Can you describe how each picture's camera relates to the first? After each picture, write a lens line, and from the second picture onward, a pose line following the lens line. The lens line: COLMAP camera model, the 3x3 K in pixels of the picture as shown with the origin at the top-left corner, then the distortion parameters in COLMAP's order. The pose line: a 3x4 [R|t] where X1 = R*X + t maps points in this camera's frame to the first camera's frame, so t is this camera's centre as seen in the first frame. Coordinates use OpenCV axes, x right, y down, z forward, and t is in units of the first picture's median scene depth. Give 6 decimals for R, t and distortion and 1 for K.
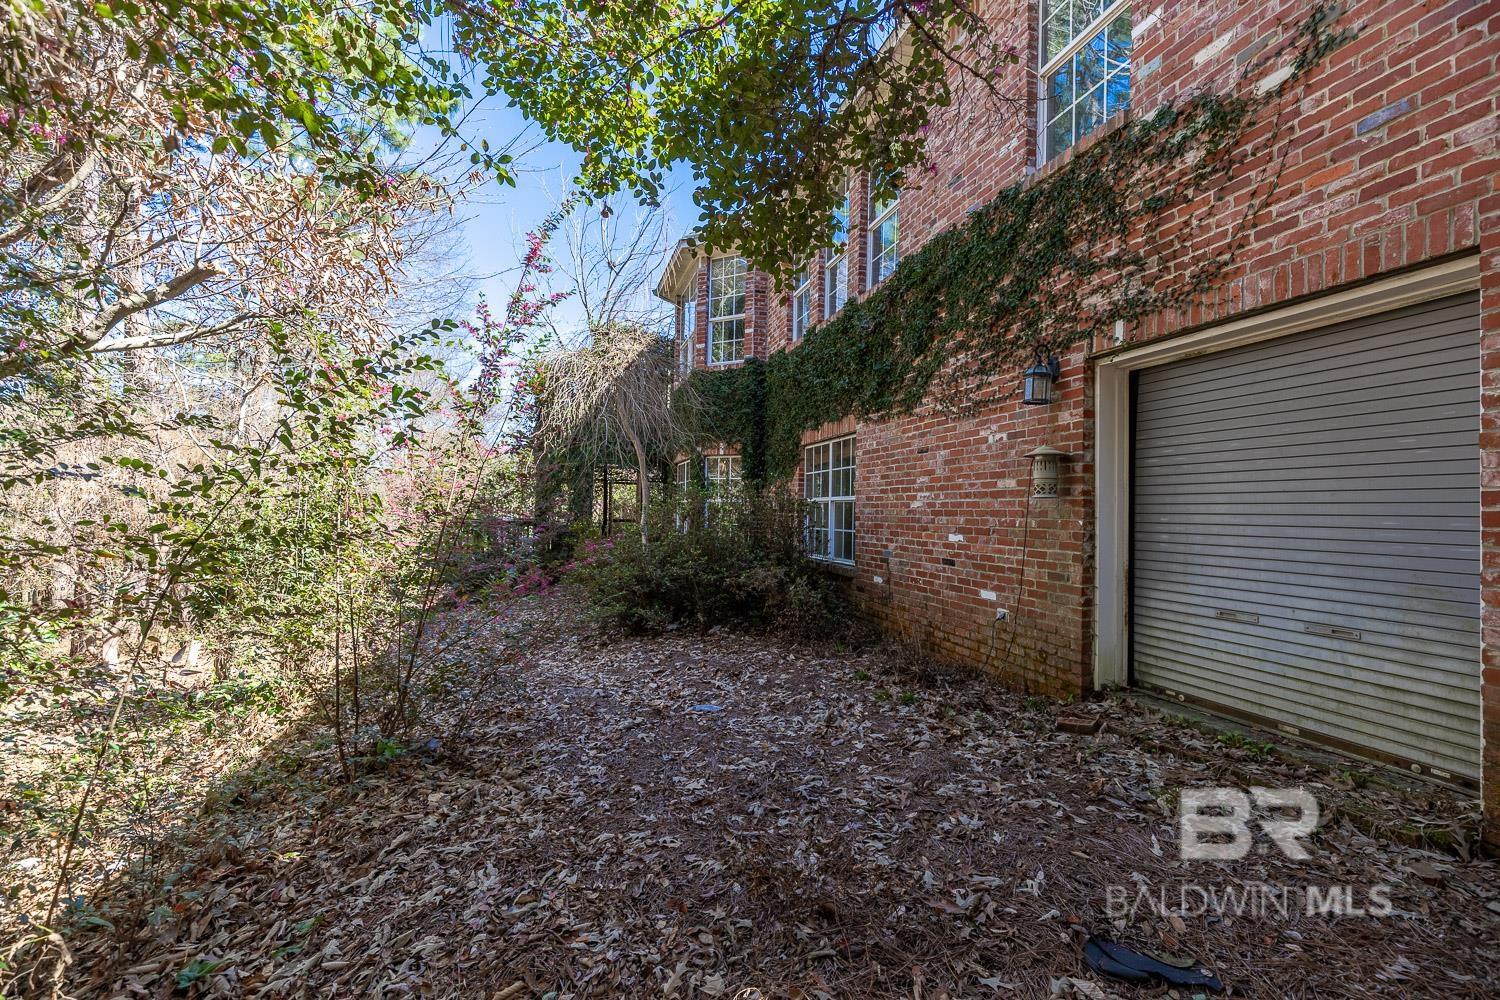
lens RADIAL K [[694.1, 0, 749.9], [0, 694.1, 503.7], [0, 0, 1]] dist [-0.000530, -0.000107]
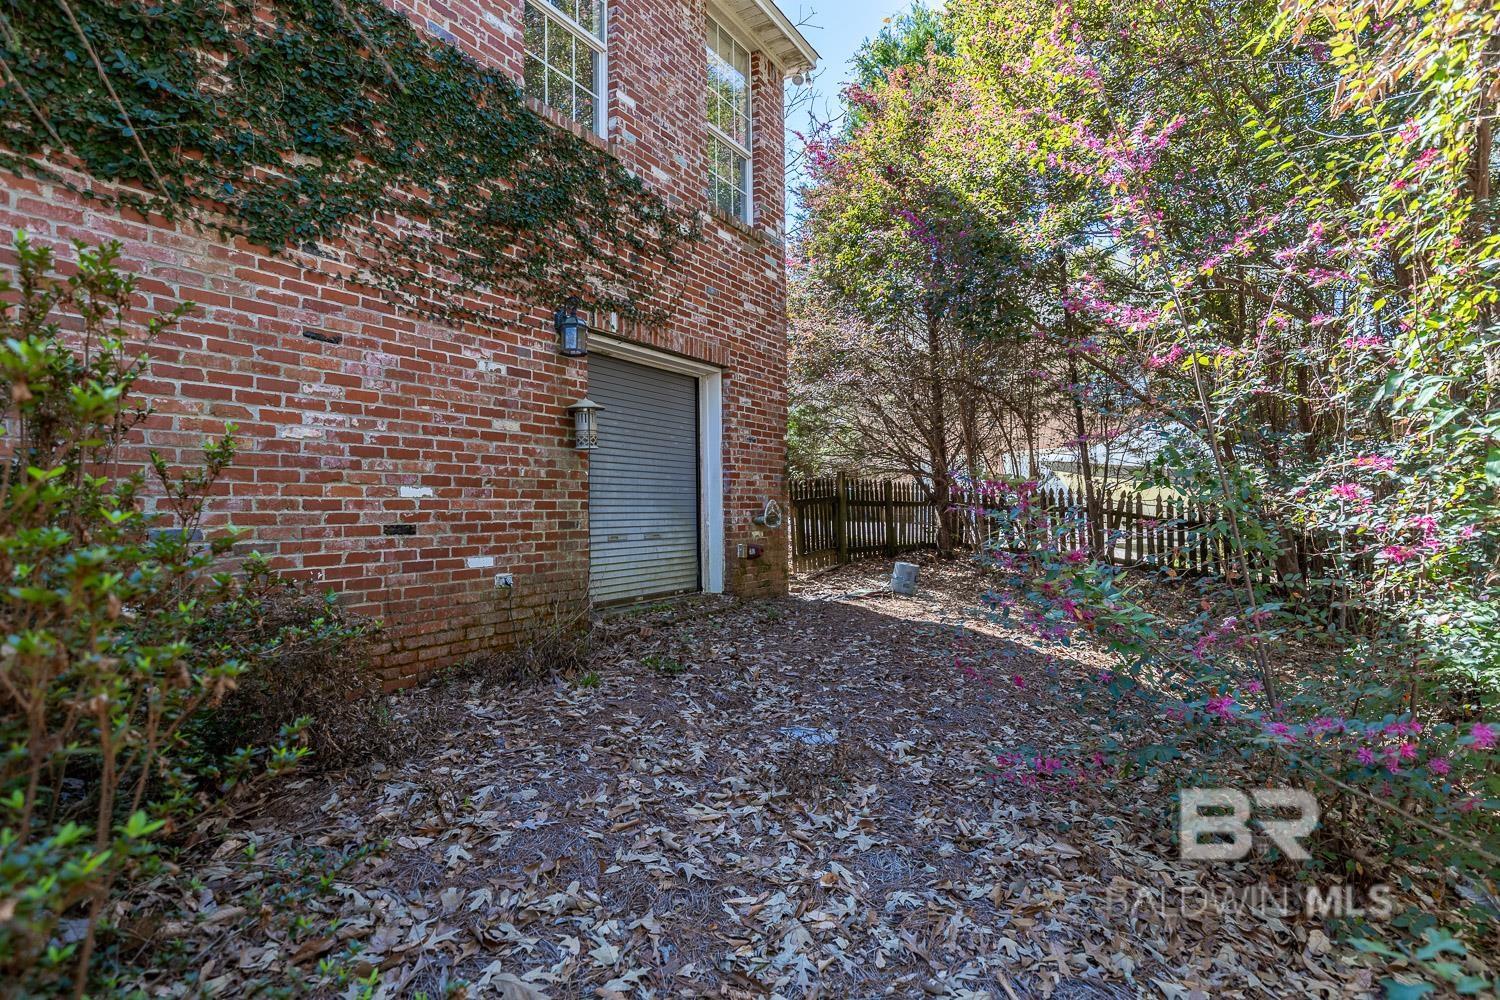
lens RADIAL K [[862.9, 0, 749.9], [0, 862.9, 502.7], [0, 0, 1]] dist [-0.000821, -0.000214]
pose [[-0.714773, -0.004871, 0.699339, -0.572593], [-0.013128, 0.999893, -0.006453, 0.067123], [-0.699233, -0.013793, -0.714761, 1.512697]]
